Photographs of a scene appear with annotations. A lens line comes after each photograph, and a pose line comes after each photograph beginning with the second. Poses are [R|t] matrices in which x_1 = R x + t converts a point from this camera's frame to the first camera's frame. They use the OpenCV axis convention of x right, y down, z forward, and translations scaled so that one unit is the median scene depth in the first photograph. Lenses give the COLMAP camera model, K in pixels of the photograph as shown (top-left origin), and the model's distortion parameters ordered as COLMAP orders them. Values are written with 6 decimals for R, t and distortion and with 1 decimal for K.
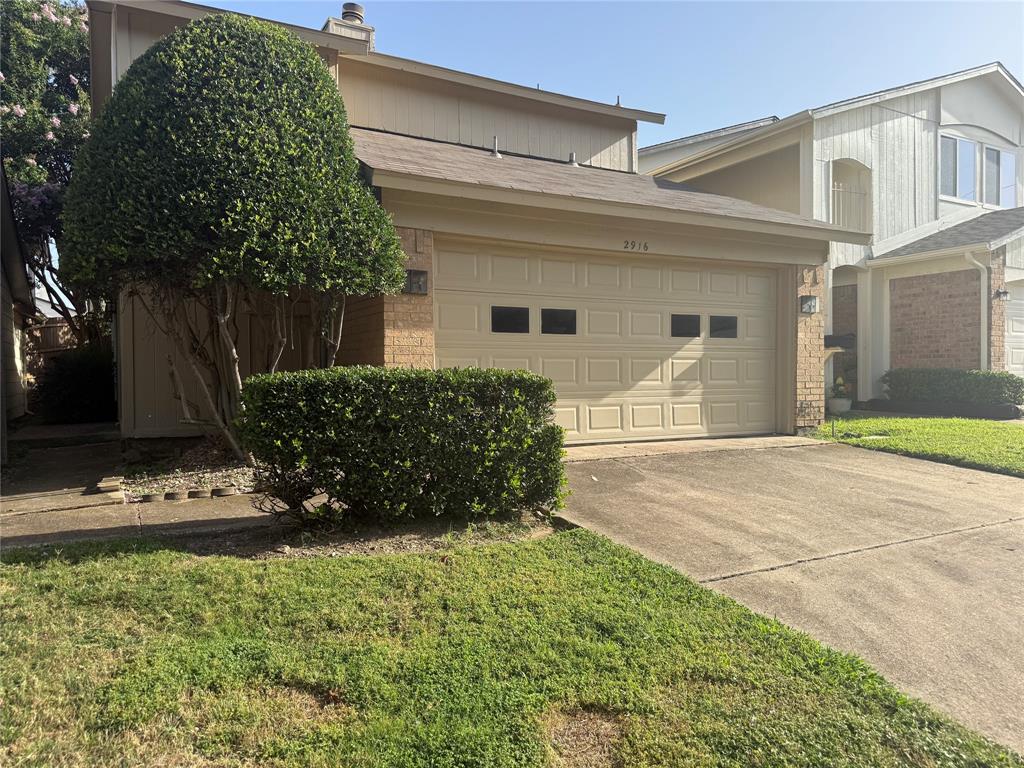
lens RADIAL K [[741.9, 0, 518.4], [0, 741.9, 388.3], [0, 0, 1]] dist [0.059412, -0.085872]
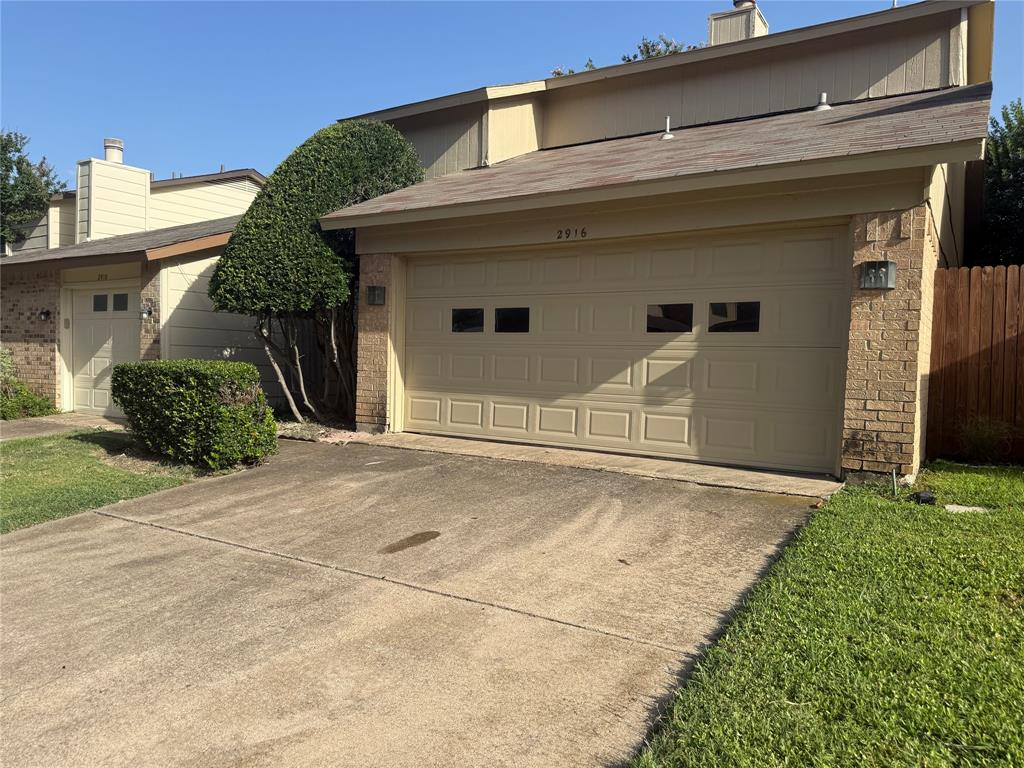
lens RADIAL K [[741.9, 0, 502.3], [0, 741.9, 386.5], [0, 0, 1]] dist [0.059412, -0.085872]
pose [[0.452360, 0.051739, -0.890333, 0.855960], [-0.041364, 0.998459, 0.037007, -0.032366], [0.890875, 0.020087, 0.453803, 0.472973]]
